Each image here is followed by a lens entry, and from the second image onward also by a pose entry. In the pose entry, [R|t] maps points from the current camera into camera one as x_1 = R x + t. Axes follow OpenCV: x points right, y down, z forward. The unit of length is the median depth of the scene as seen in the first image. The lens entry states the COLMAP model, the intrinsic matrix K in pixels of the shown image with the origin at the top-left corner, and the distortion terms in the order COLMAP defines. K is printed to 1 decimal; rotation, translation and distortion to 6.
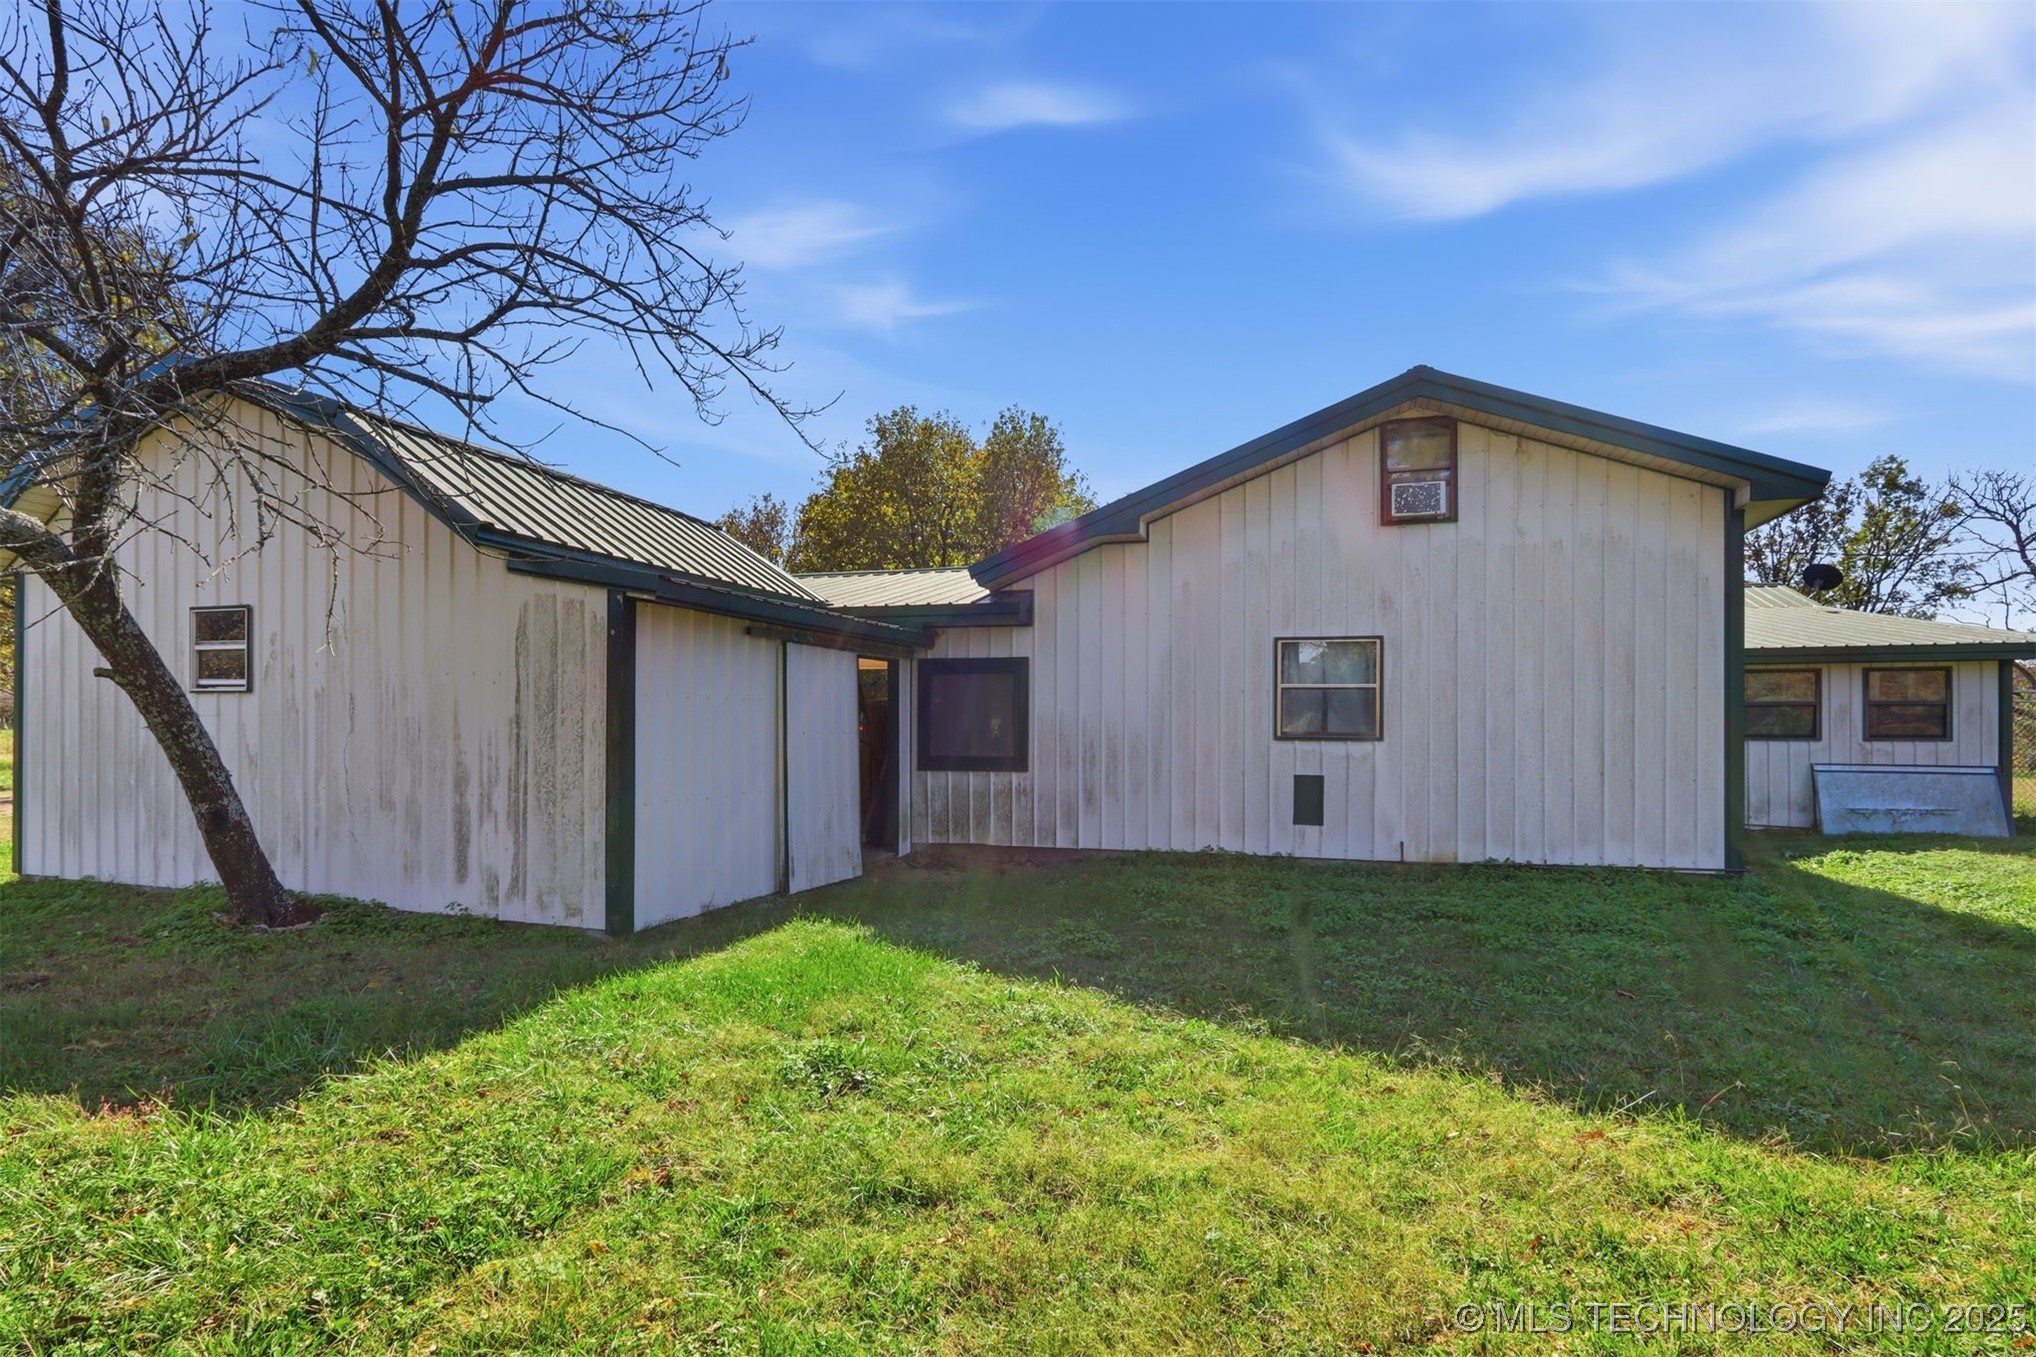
lens RADIAL K [[996.8, 0, 1017.6], [0, 996.8, 718.4], [0, 0, 1]] dist [0.000347, 0.000130]
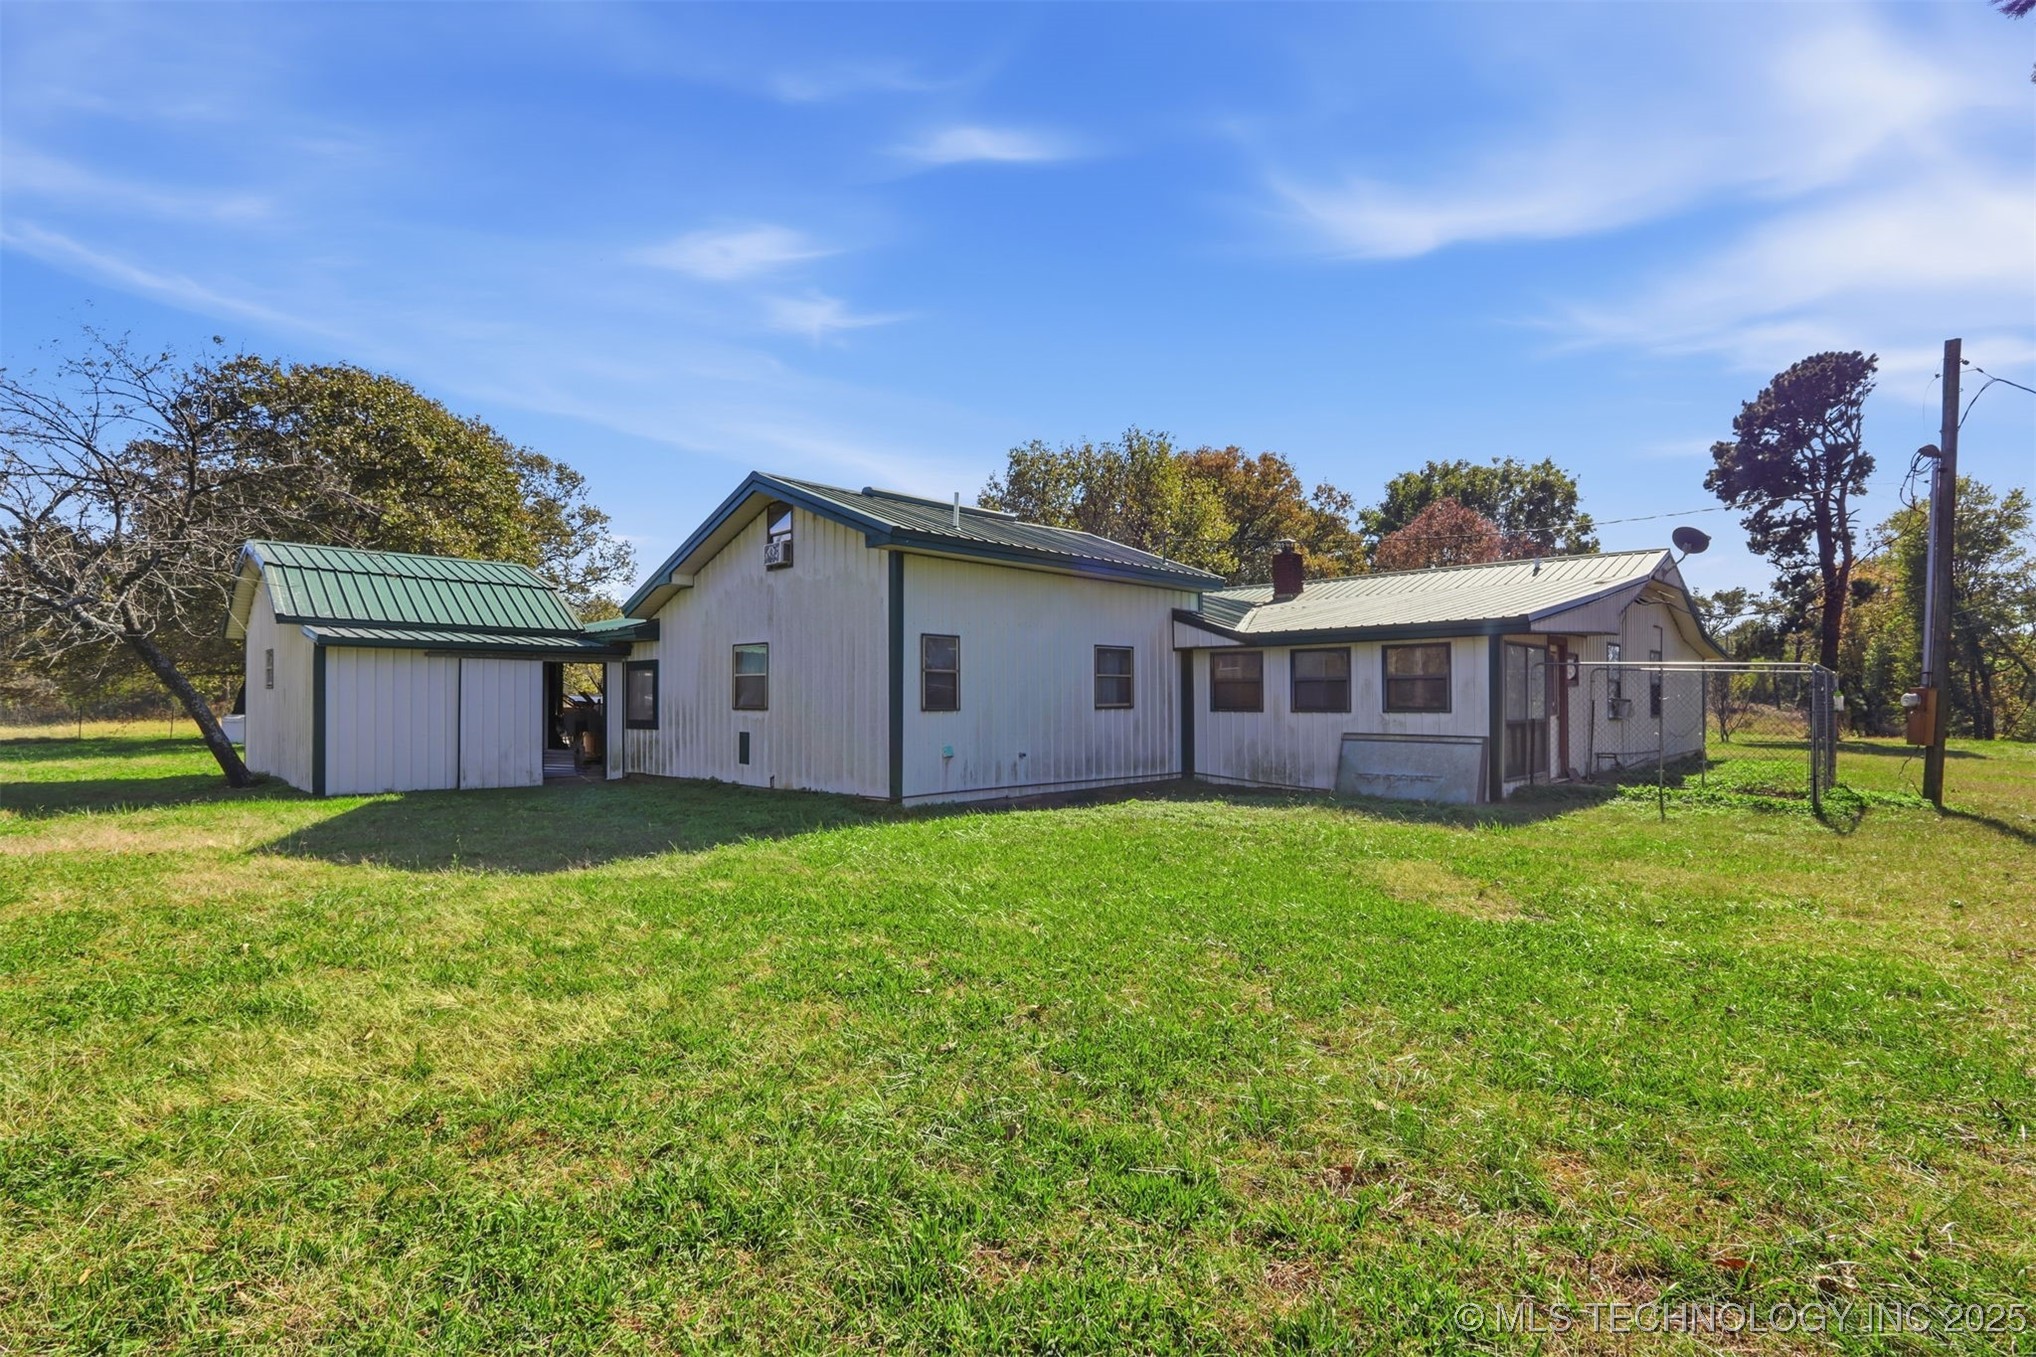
lens RADIAL K [[936.9, 0, 1018.0], [0, 936.9, 678.5], [0, 0, 1]] dist [0.000360, 0.000022]
pose [[0.901153, -0.013807, -0.433280, 0.956726], [0.006793, 0.999820, -0.017733, 0.001166], [0.433447, 0.013037, 0.901085, -0.100331]]
